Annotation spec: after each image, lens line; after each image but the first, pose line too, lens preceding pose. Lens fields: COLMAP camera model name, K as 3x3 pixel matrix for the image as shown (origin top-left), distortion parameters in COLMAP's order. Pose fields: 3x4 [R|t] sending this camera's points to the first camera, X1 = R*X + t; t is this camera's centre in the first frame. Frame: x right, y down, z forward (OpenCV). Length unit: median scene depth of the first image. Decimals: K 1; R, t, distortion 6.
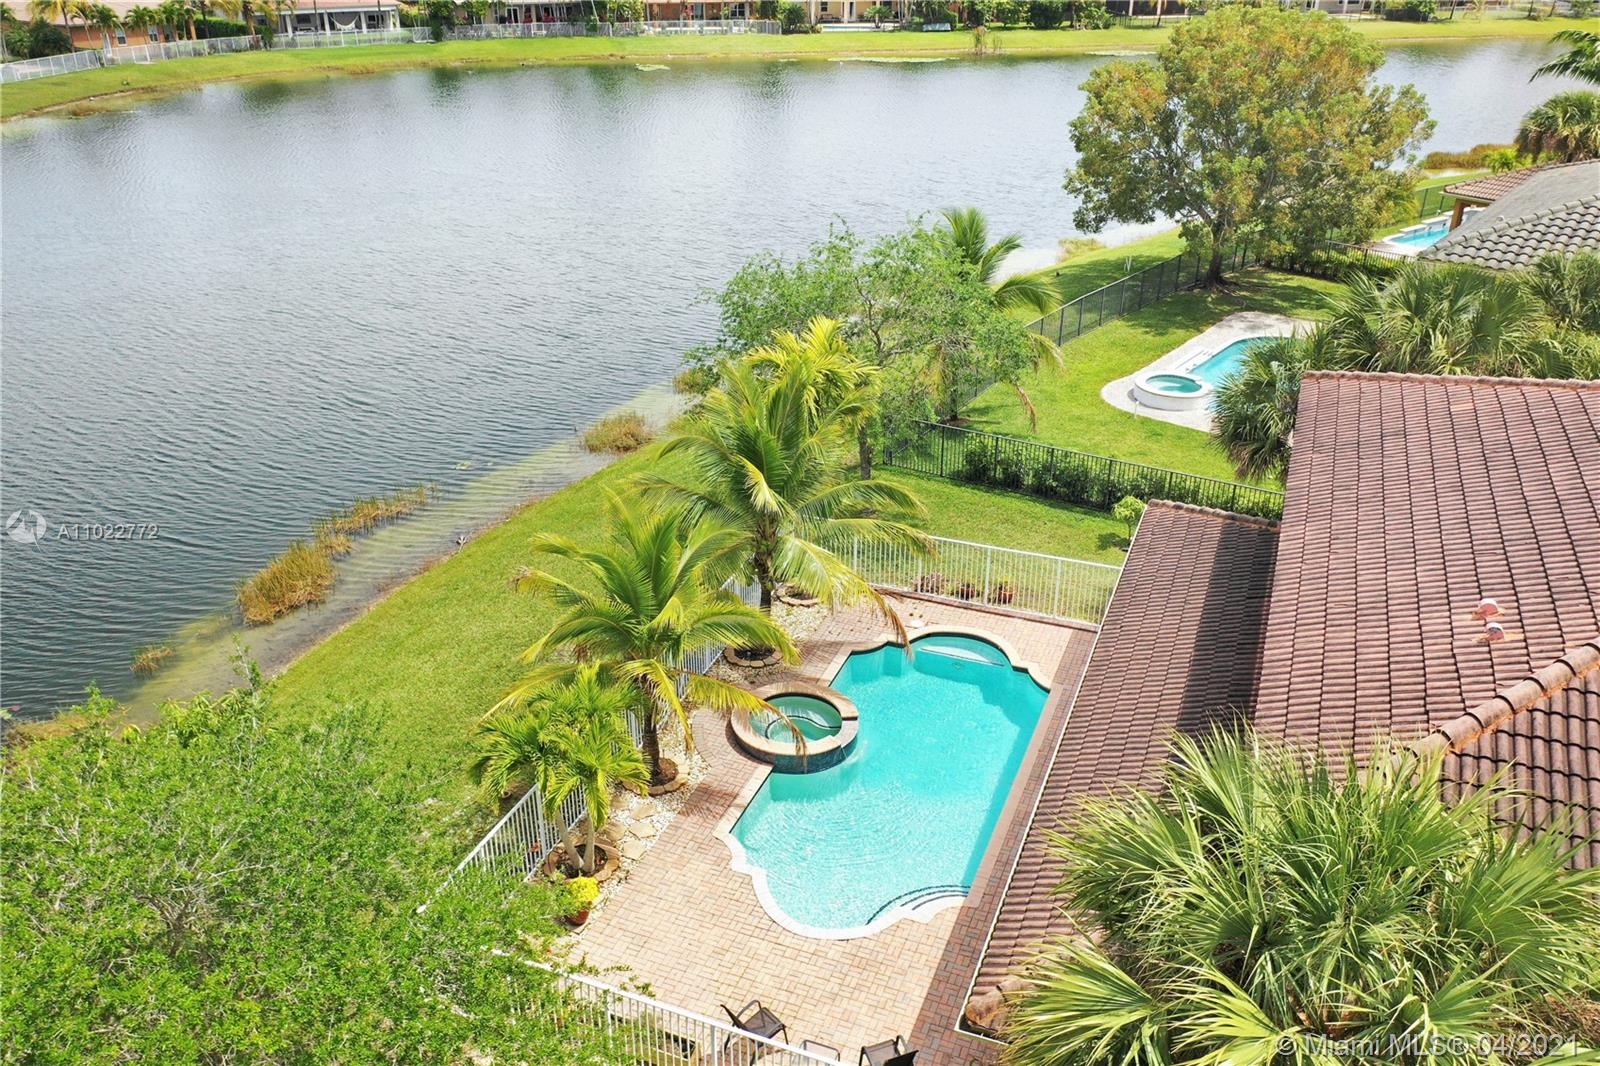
lens RADIAL K [[1260.1, 0, 800.0], [0, 1260.1, 533.0], [0, 0, 1]] dist [0.008988, 0.003184]
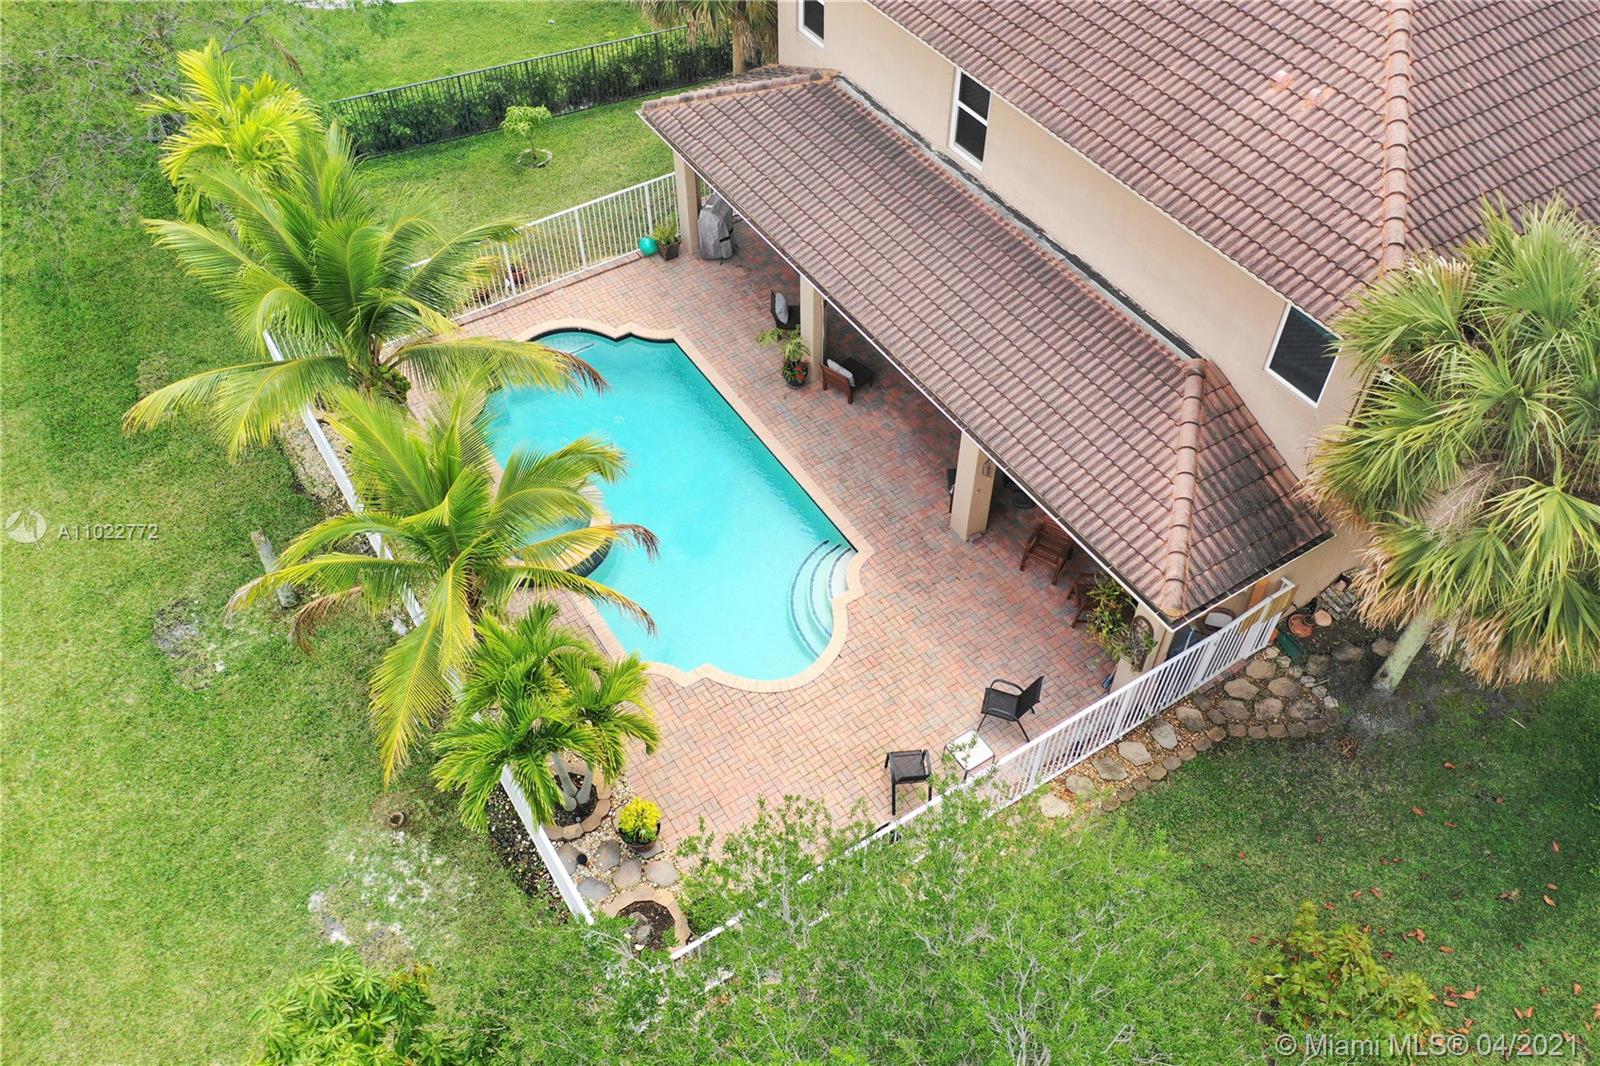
lens RADIAL K [[1260.1, 0, 800.0], [0, 1260.1, 533.0], [0, 0, 1]] dist [0.008988, 0.003184]
pose [[0.584485, -0.611961, 0.532804, -0.334399], [0.364849, 0.784732, 0.501079, -0.197708], [-0.724750, -0.098480, 0.681938, 0.252172]]
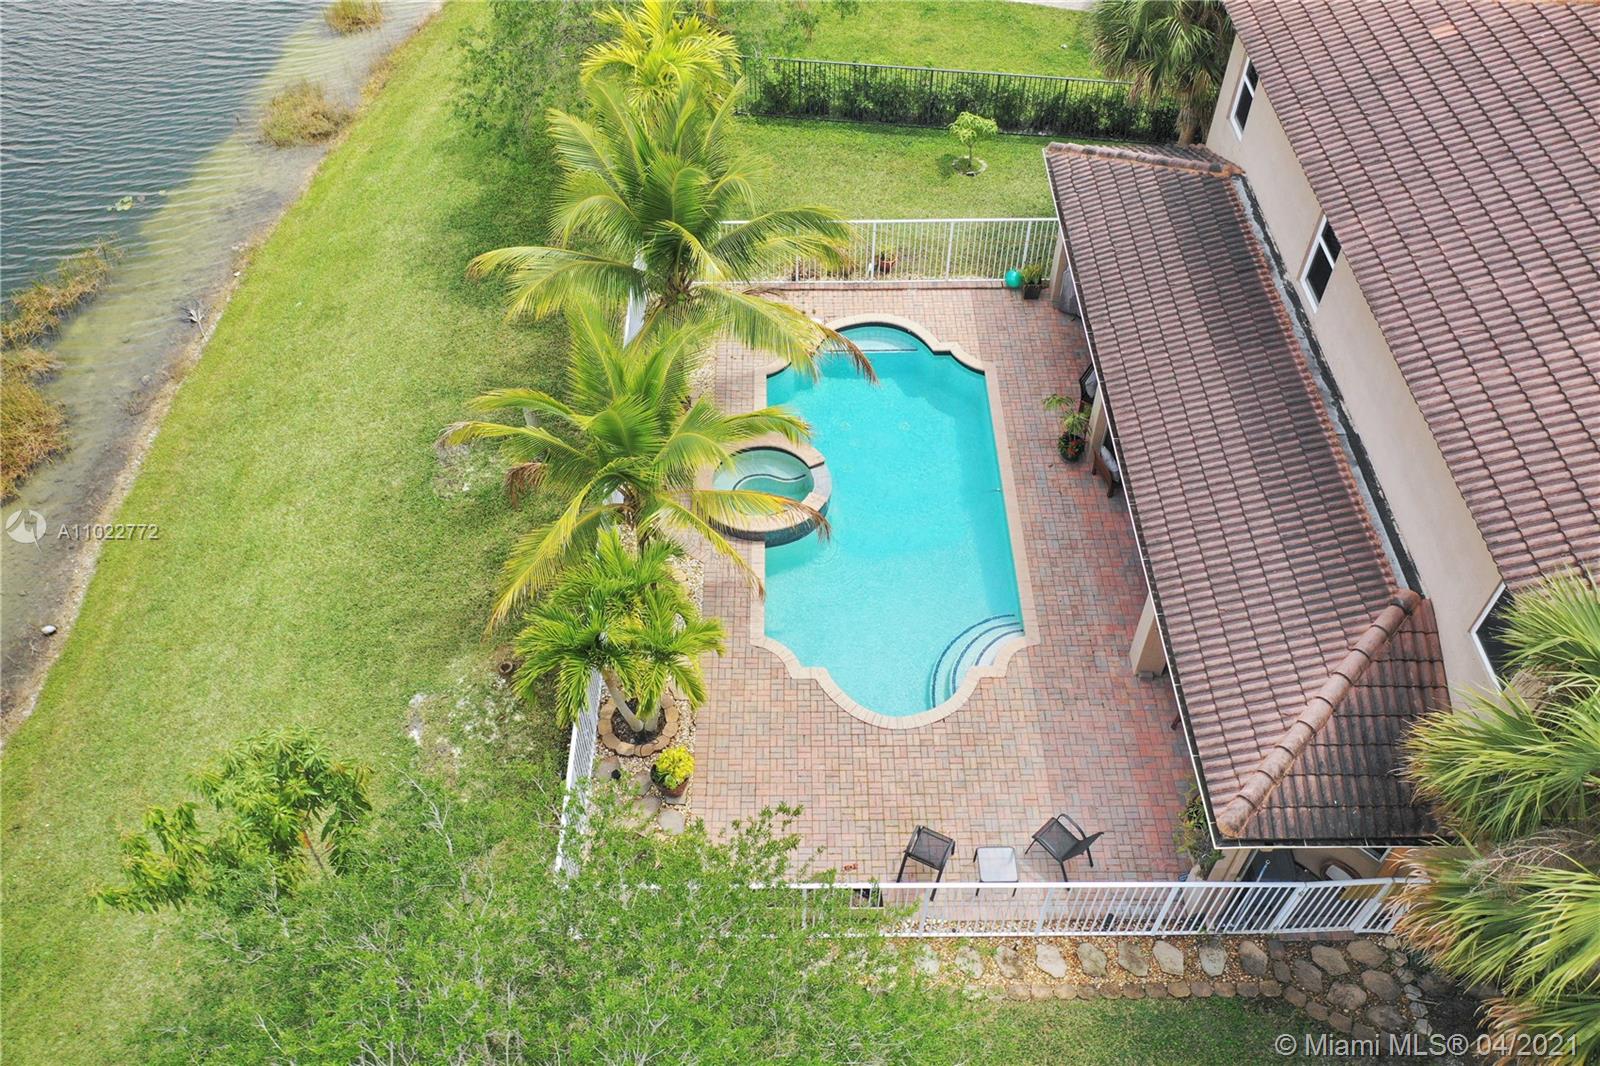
lens RADIAL K [[1260.1, 0, 800.0], [0, 1260.1, 533.0], [0, 0, 1]] dist [0.008988, 0.003184]
pose [[0.925884, -0.281715, 0.251745, -0.201264], [0.167560, 0.903406, 0.394691, -0.161529], [-0.338618, -0.323255, 0.883654, 0.151467]]
